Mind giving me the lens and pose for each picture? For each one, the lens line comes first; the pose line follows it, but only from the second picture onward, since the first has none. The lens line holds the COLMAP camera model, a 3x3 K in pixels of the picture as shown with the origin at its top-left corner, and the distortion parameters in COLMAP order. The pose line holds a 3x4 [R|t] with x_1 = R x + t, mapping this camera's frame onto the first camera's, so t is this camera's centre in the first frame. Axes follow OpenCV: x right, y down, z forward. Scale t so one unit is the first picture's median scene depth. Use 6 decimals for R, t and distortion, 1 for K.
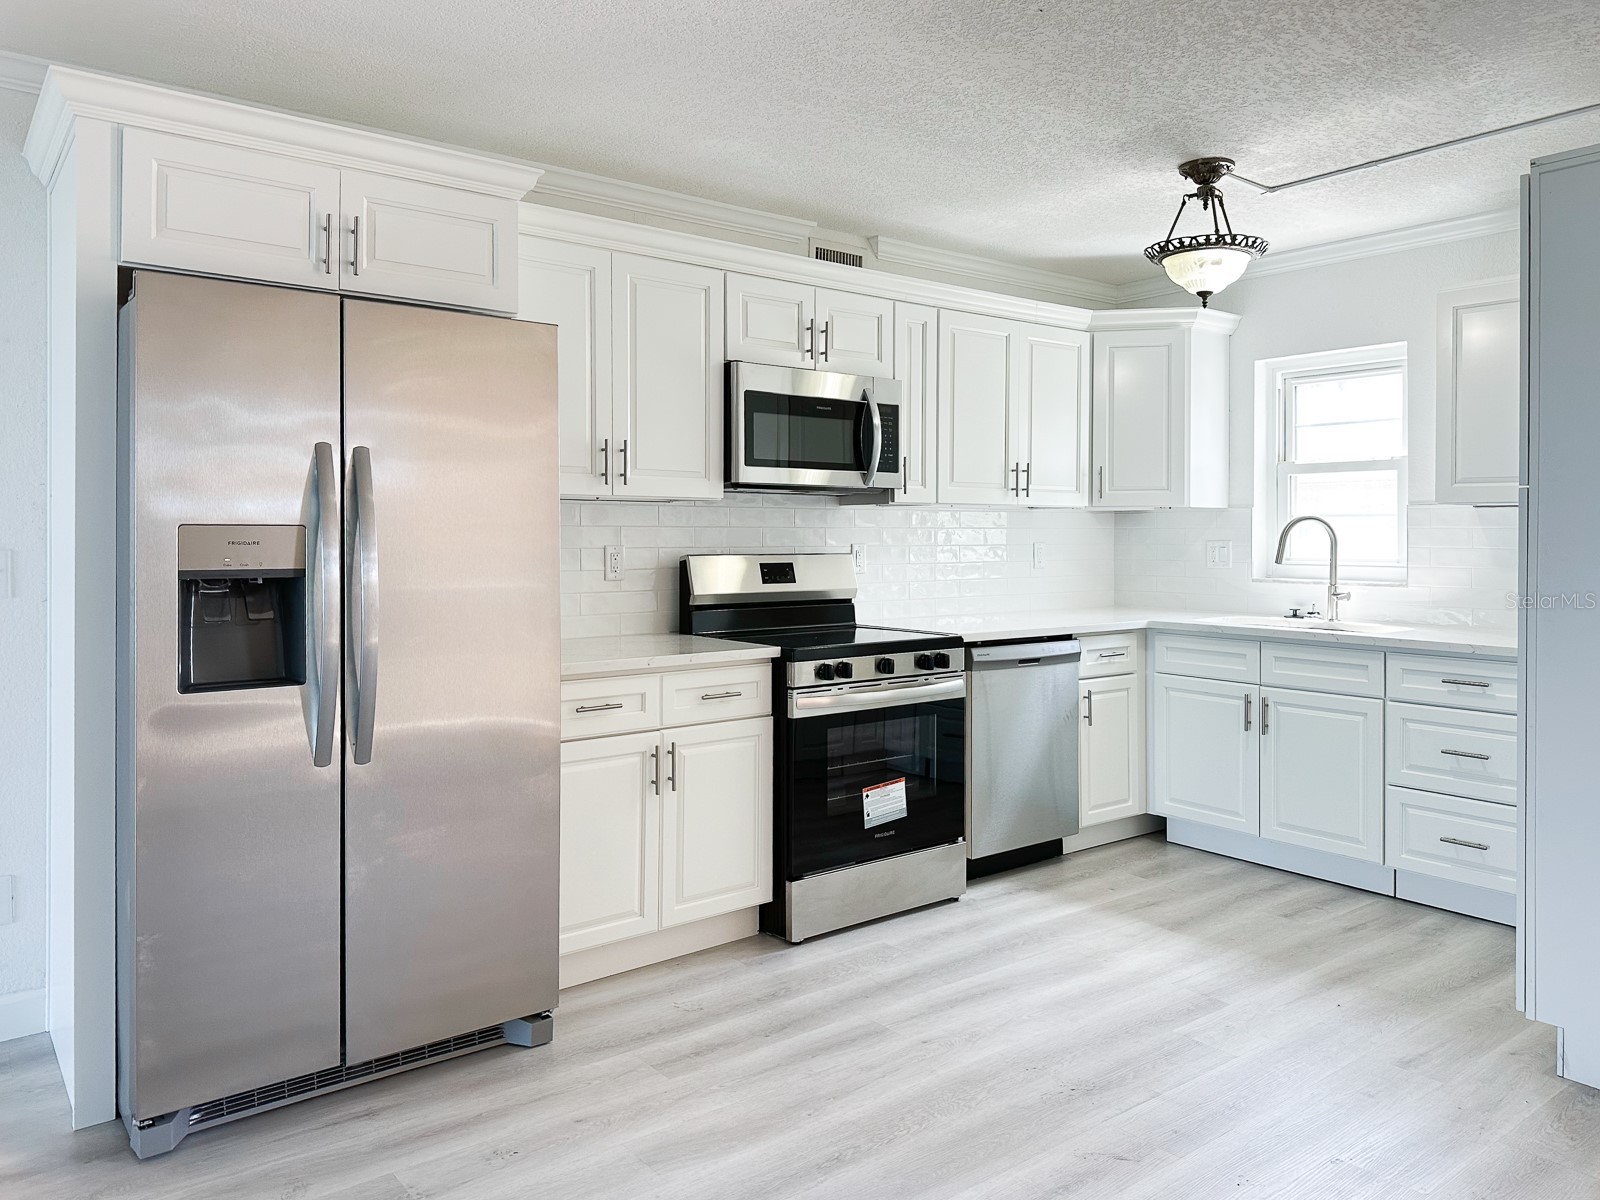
lens RADIAL K [[1137.6, 0, 790.6], [0, 1137.6, 618.0], [0, 0, 1]] dist [0.054679, -0.007740]
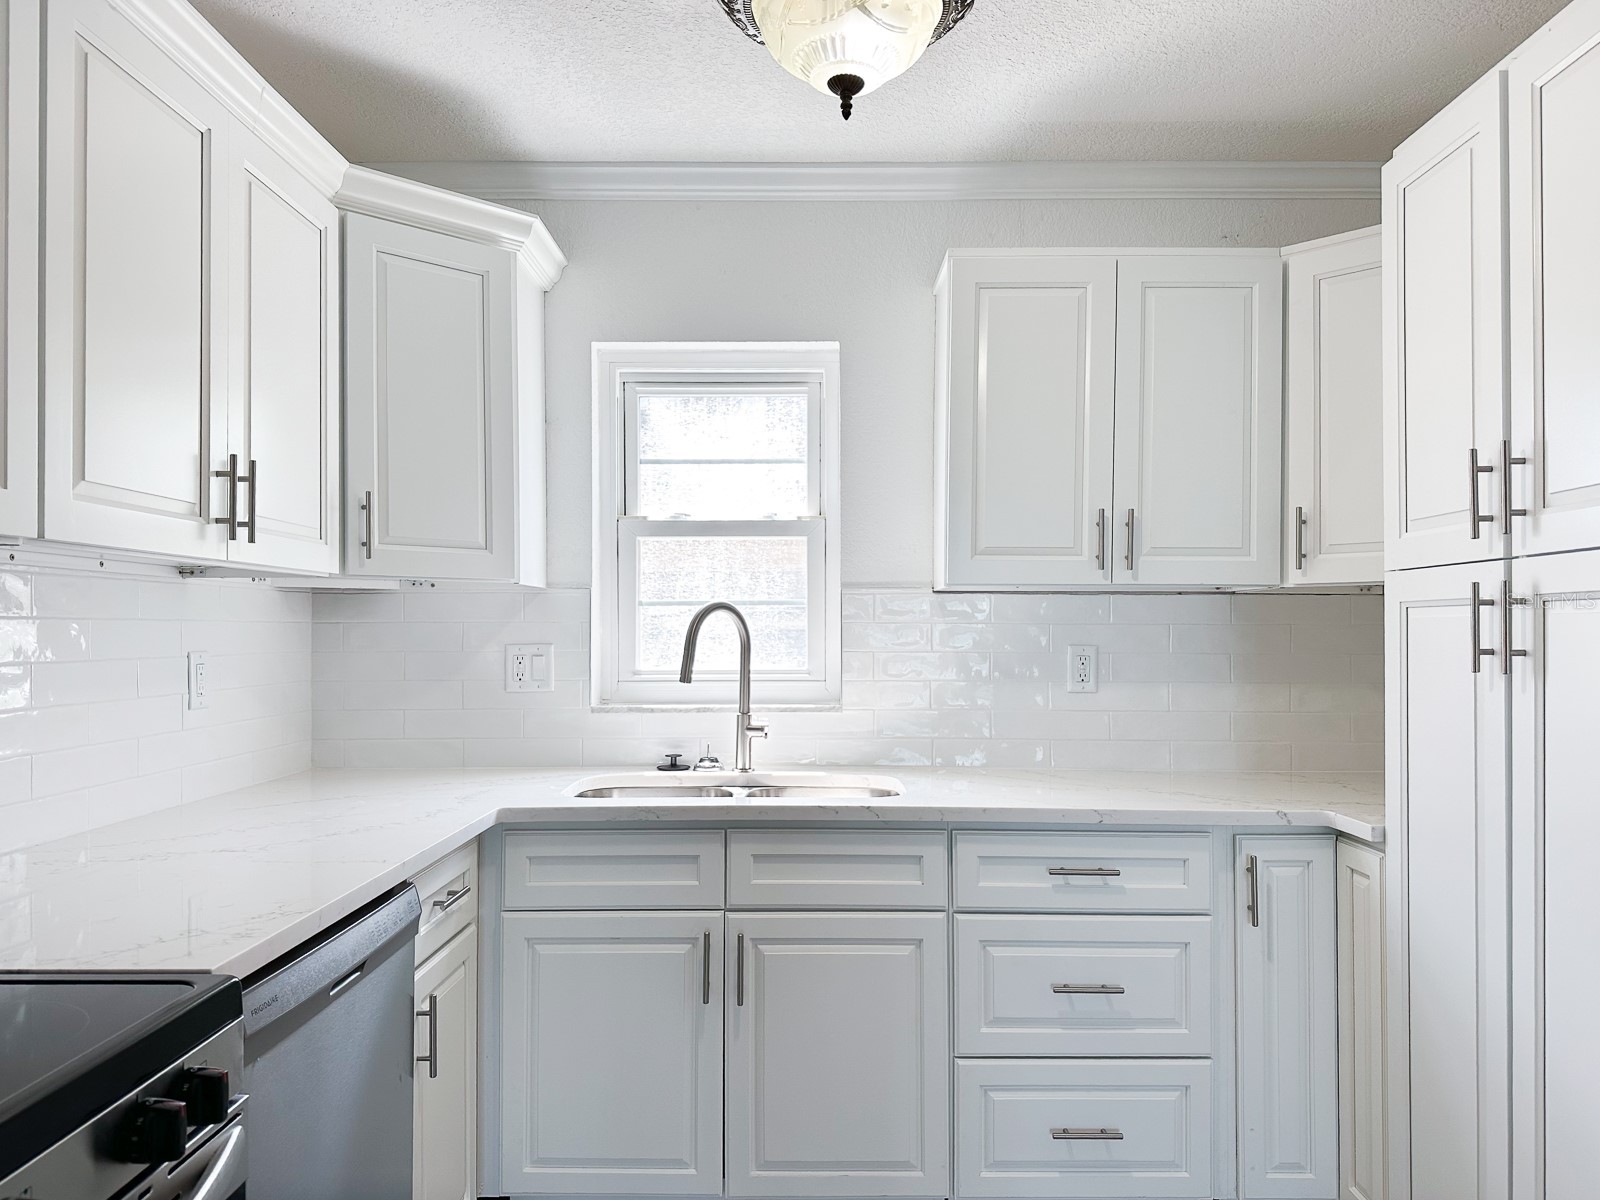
lens RADIAL K [[1137.6, 0, 790.6], [0, 1137.6, 618.0], [0, 0, 1]] dist [0.054679, -0.007740]
pose [[0.617643, 0.004580, 0.786445, 0.003032], [0.061837, 0.996604, -0.054368, -0.045470], [-0.784024, 0.082212, 0.615263, 0.601166]]
